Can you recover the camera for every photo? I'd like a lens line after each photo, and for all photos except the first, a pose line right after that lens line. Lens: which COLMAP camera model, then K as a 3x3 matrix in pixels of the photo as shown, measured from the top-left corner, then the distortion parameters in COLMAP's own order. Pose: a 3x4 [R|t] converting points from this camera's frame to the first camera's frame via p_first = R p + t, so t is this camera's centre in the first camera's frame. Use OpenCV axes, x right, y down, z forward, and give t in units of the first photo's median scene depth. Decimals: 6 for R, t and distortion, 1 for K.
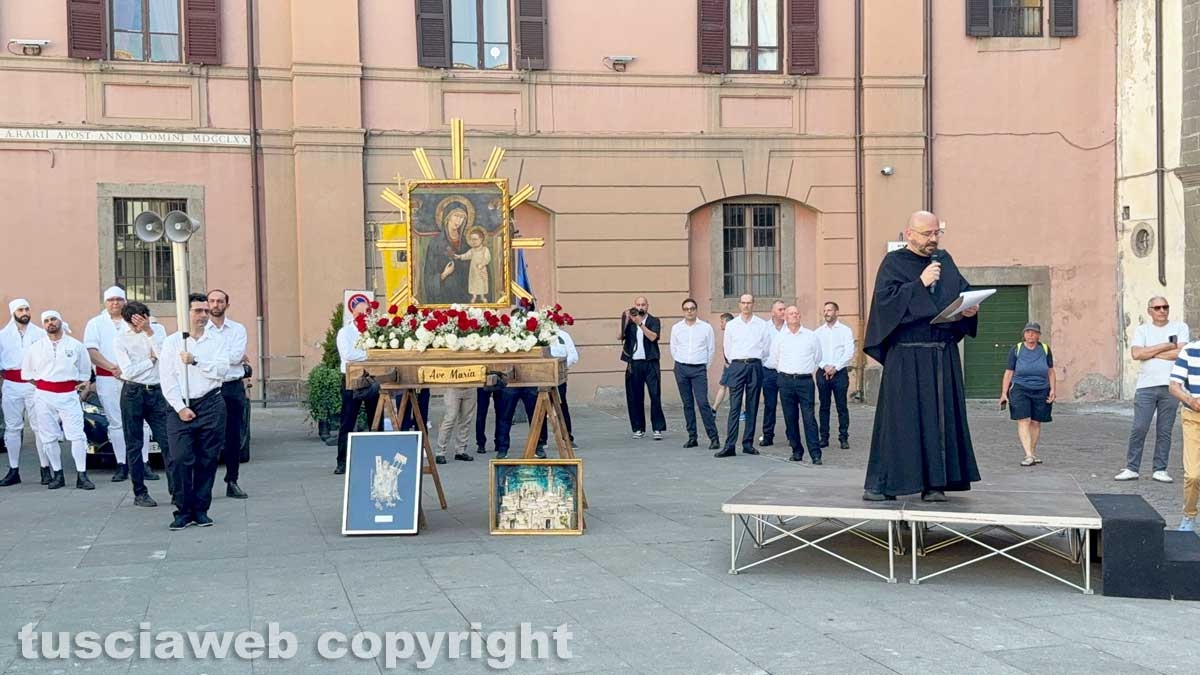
lens RADIAL K [[1110.7, 0, 591.8], [0, 1110.7, 341.2], [0, 0, 1]] dist [0.132665, 0.000000]
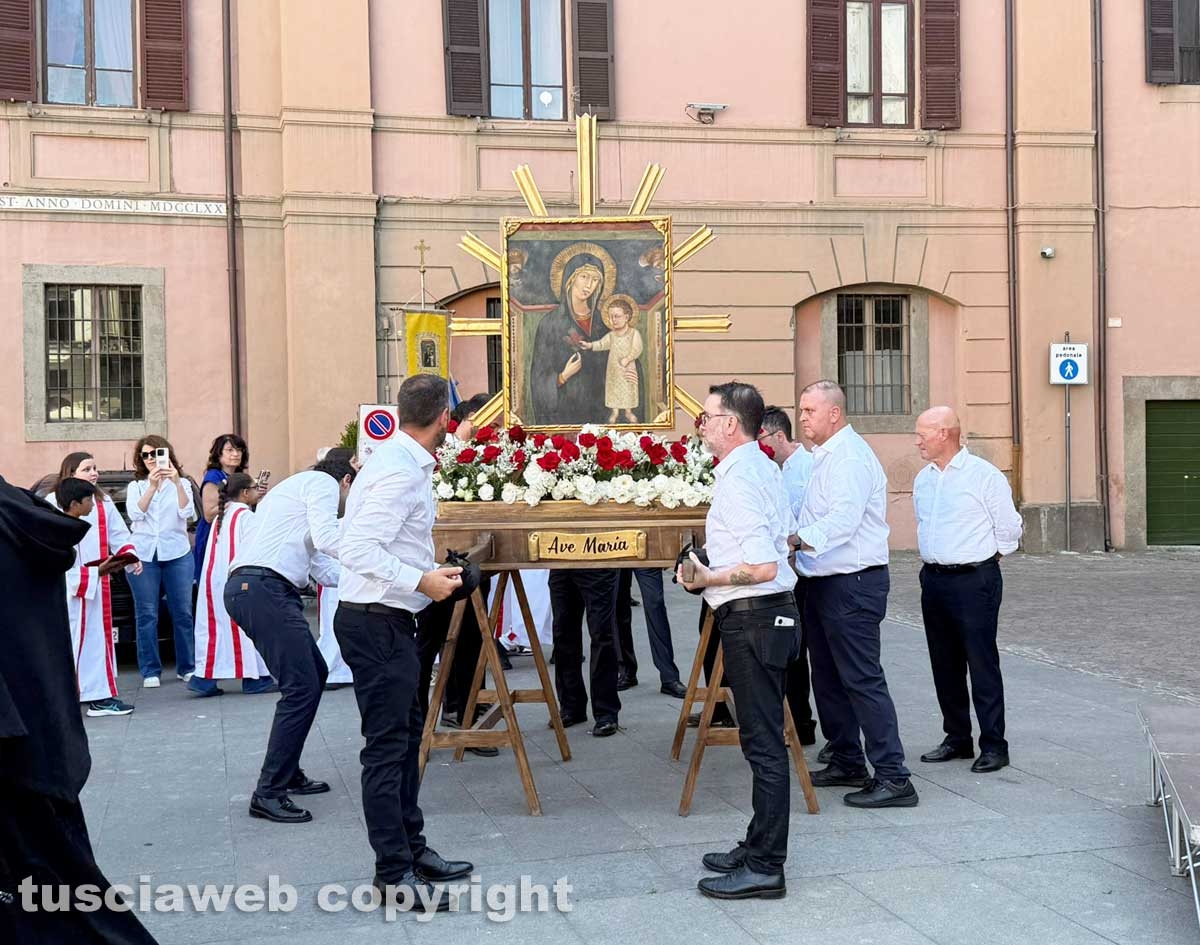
lens RADIAL K [[1270.3, 0, 640.6], [0, 1270.3, 437.2], [0, 0, 1]] dist [0.120087, 0.000000]
pose [[0.999750, 0.000737, 0.022361, -0.040944], [-0.000248, 0.999761, -0.021874, -0.004500], [-0.022371, 0.021863, 0.999511, 0.121803]]
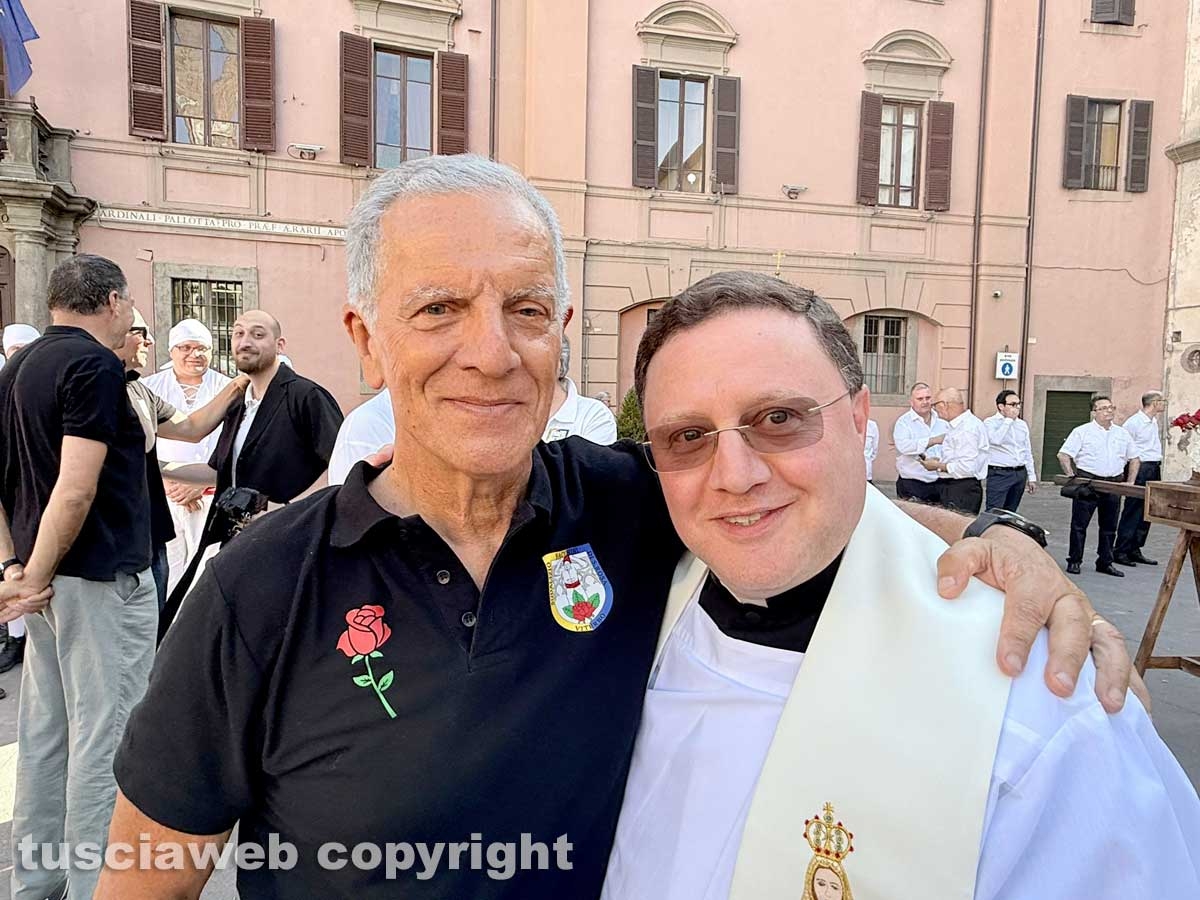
lens RADIAL K [[1003.9, 0, 605.1], [0, 1003.9, 457.1], [0, 0, 1]] dist [0.061152, 0.084427]
pose [[0.989763, 0.025898, 0.140349, -0.319236], [-0.030372, 0.999094, 0.029828, 0.004841], [-0.139449, -0.033785, 0.989653, -0.037057]]
